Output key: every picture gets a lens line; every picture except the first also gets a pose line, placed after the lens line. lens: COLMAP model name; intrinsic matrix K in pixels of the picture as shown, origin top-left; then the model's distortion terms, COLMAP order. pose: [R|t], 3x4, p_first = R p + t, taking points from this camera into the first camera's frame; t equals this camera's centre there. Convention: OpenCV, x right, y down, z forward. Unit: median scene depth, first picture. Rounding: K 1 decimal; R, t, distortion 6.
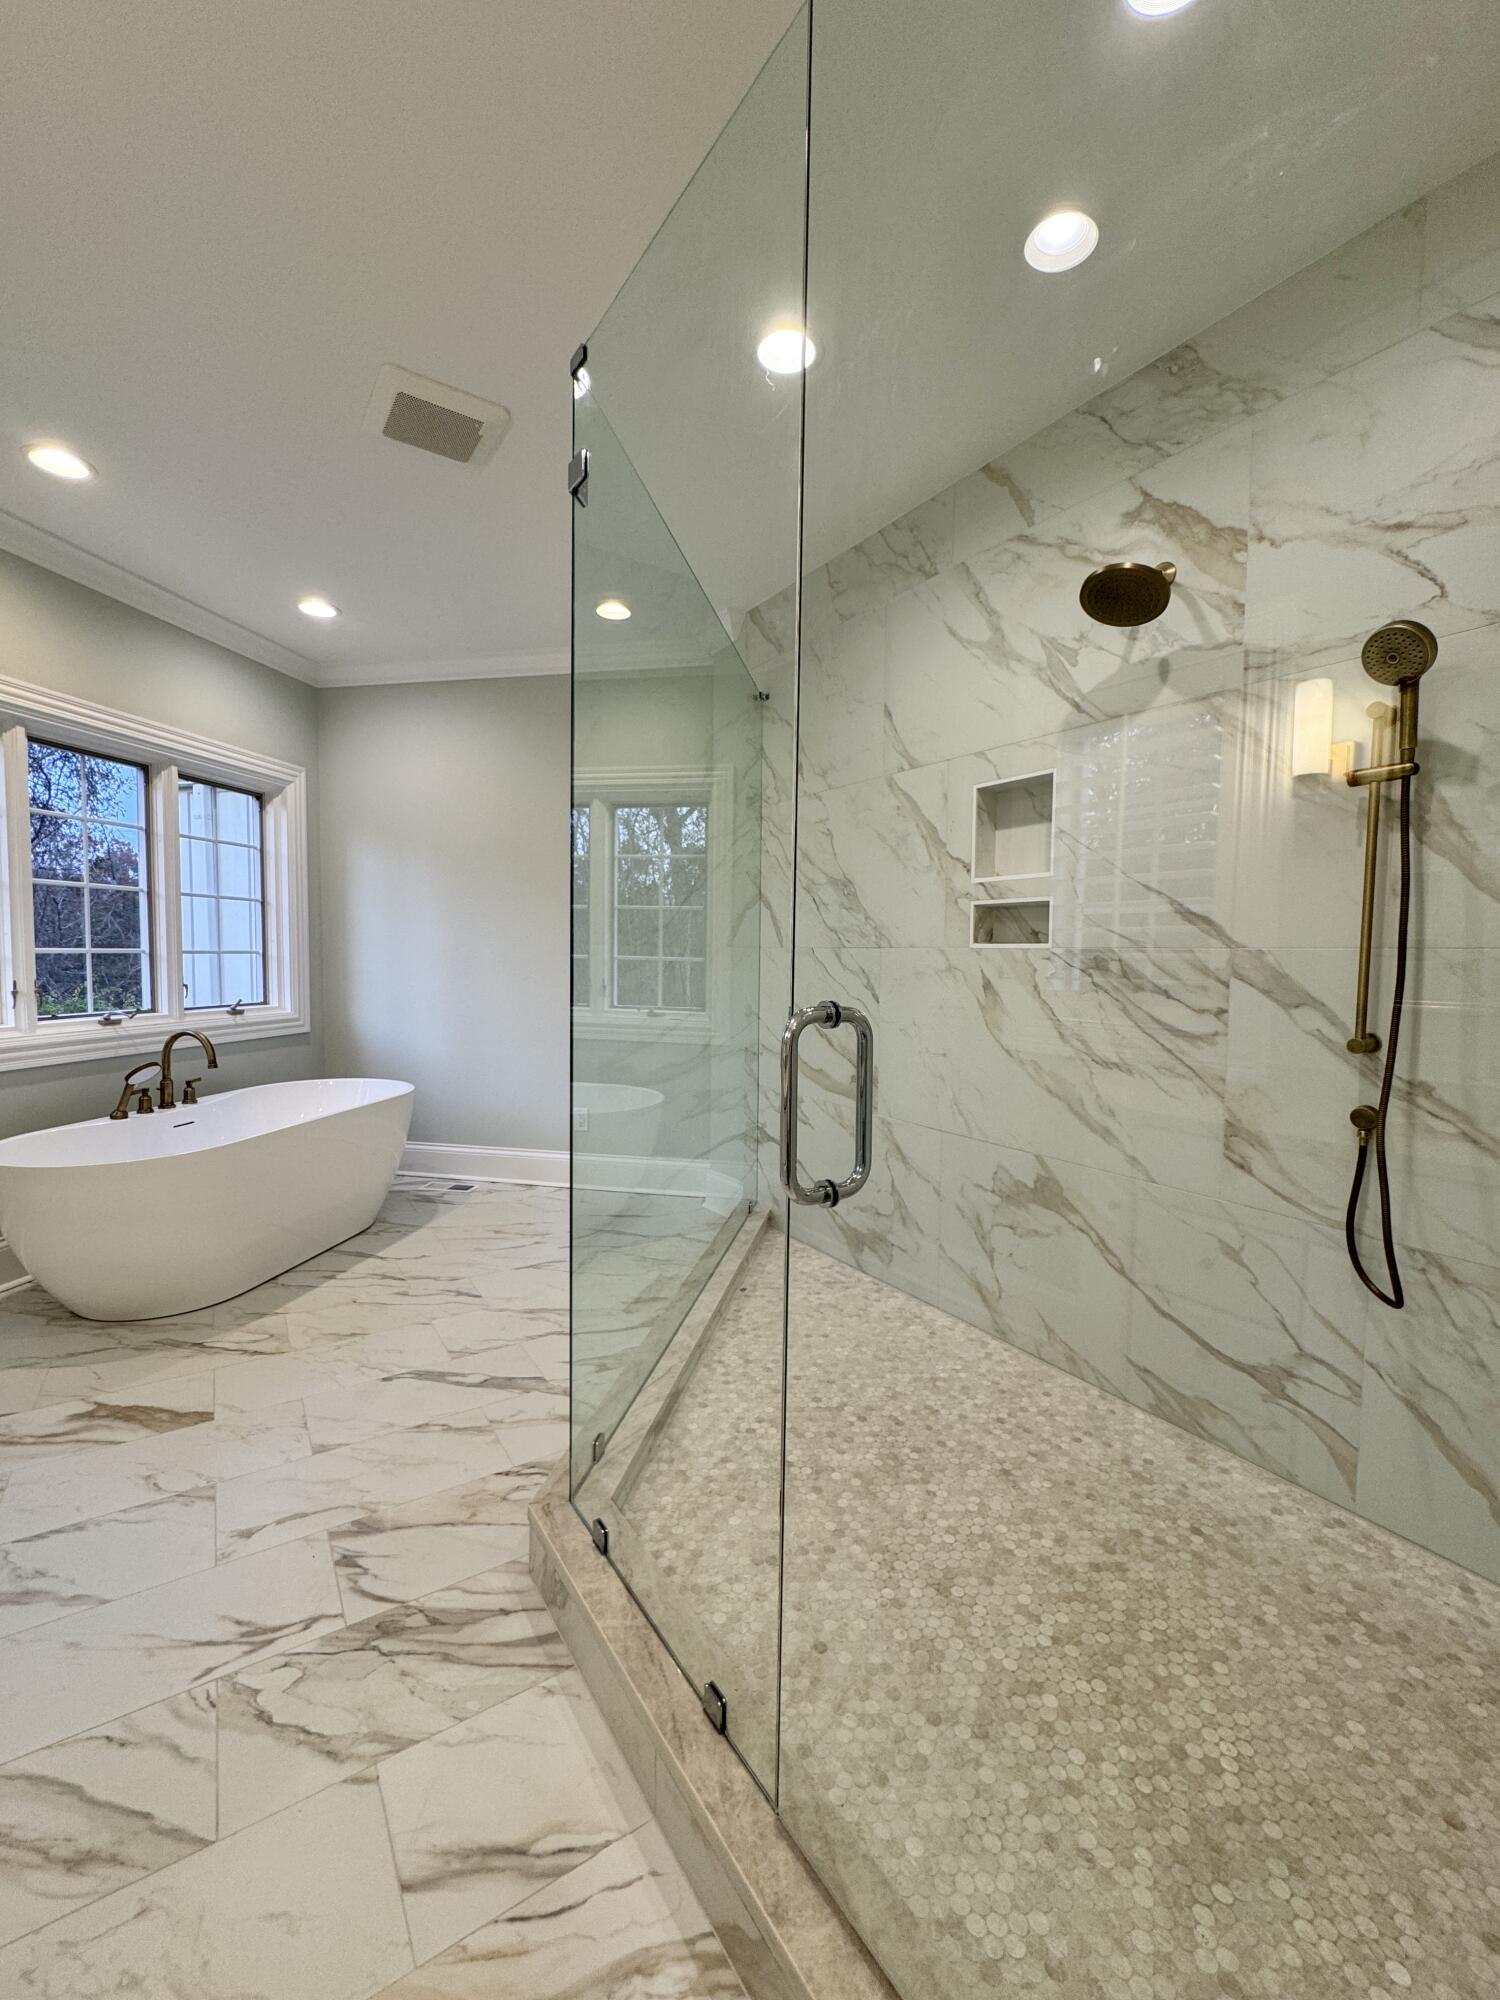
lens RADIAL K [[806.4, 0, 750.0], [0, 806.4, 1000.0], [0, 0, 1]] dist [-0.001402, -0.000097]
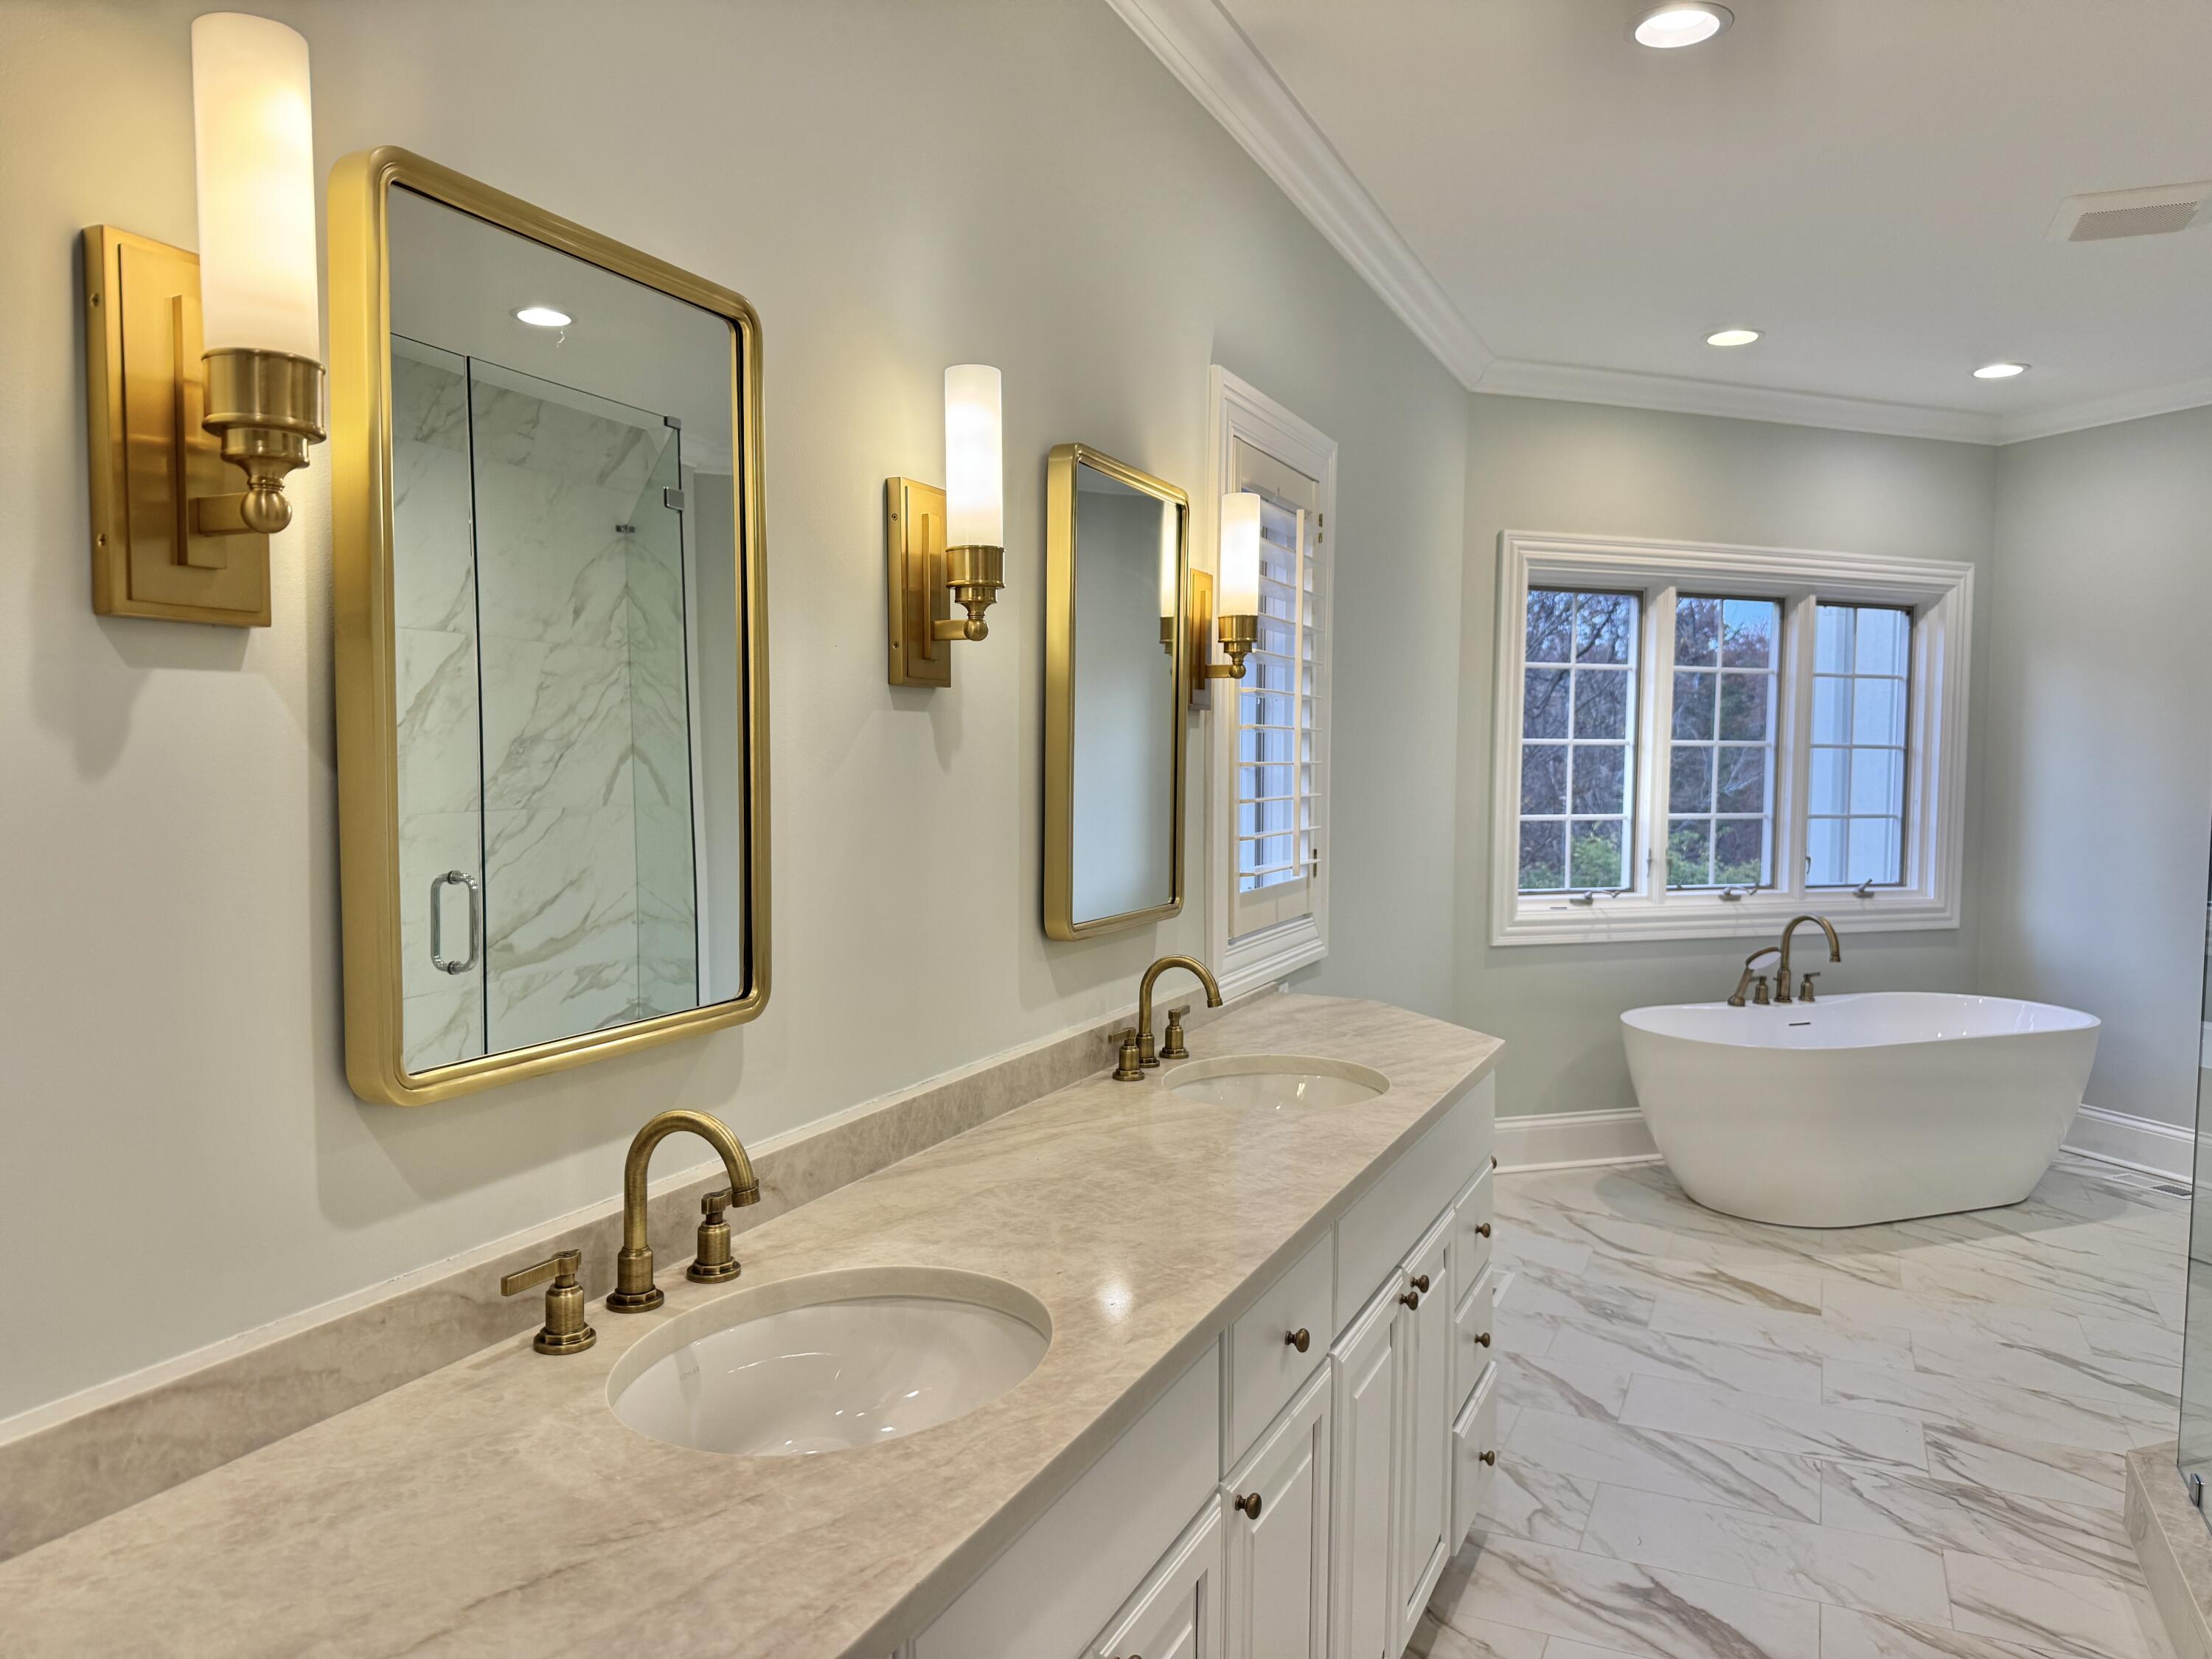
lens RADIAL K [[1538.7, 0, 1106.0], [0, 1538.7, 829.5], [0, 0, 1]] dist [0.001139, -0.005089]
pose [[0.519669, 0.037676, -0.853537, 0.337358], [-0.054464, 0.998456, 0.010913, -0.032800], [0.852630, 0.040816, 0.520919, -0.546461]]
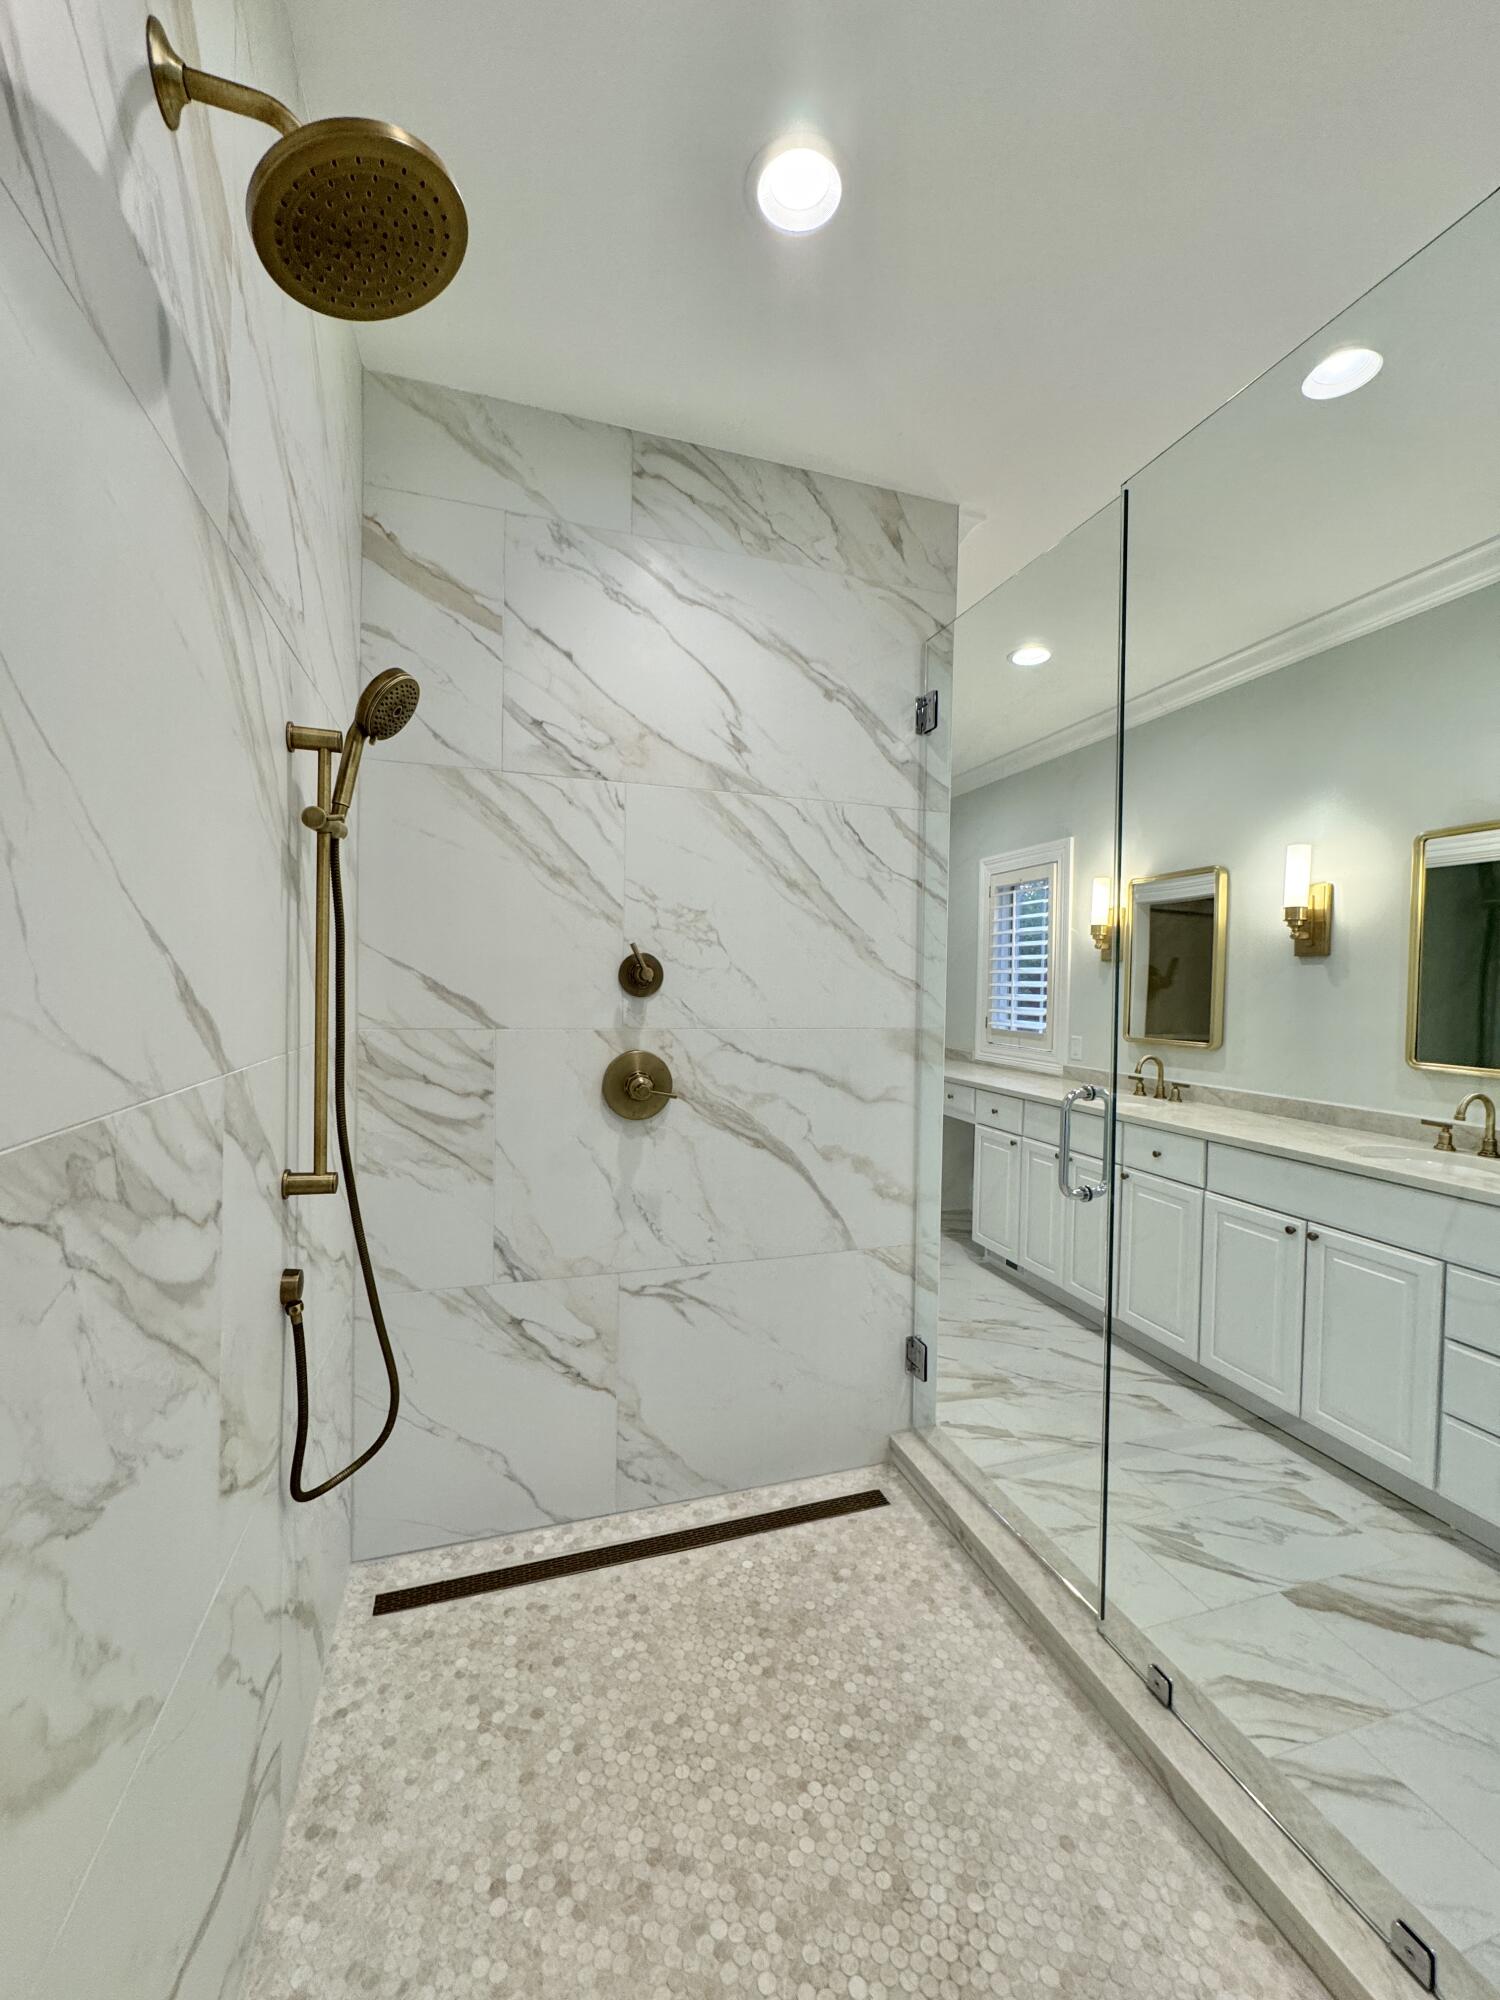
lens RADIAL K [[806.4, 0, 750.0], [0, 806.4, 1000.0], [0, 0, 1]] dist [-0.001402, -0.000097]
pose [[-0.961261, -0.035532, 0.273340, 0.105064], [-0.014172, 0.996716, 0.079725, -0.102266], [-0.275275, 0.072763, -0.958608, 0.921430]]
